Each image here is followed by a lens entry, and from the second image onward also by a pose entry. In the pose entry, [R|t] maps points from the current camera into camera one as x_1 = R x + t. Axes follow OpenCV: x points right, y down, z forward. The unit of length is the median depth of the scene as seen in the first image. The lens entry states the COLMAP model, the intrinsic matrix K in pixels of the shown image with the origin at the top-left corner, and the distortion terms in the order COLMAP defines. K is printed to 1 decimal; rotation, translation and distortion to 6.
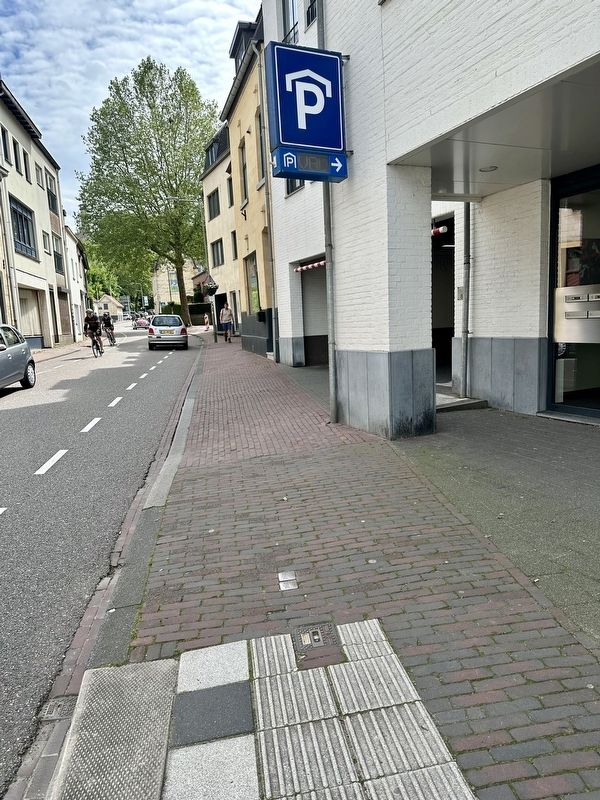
lens RADIAL K [[561.7, 0, 300.0], [0, 561.7, 400.0], [0, 0, 1]] dist [0.030466, -0.005104]
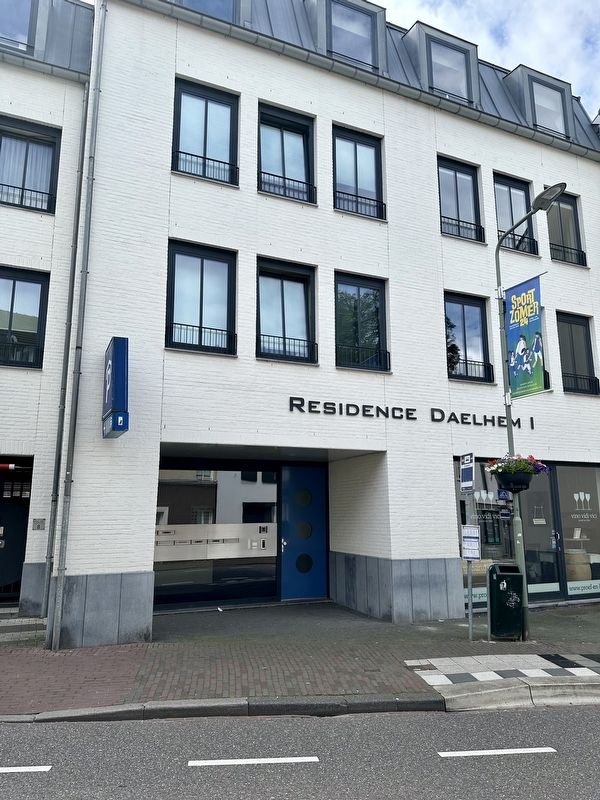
lens RADIAL K [[561.7, 0, 300.0], [0, 561.7, 400.0], [0, 0, 1]] dist [0.030466, -0.005104]
pose [[0.009917, 0.246535, 0.969083, -1.872725], [0.135322, 0.959885, -0.245580, -0.148791], [-0.990752, 0.133574, -0.023842, 0.914032]]
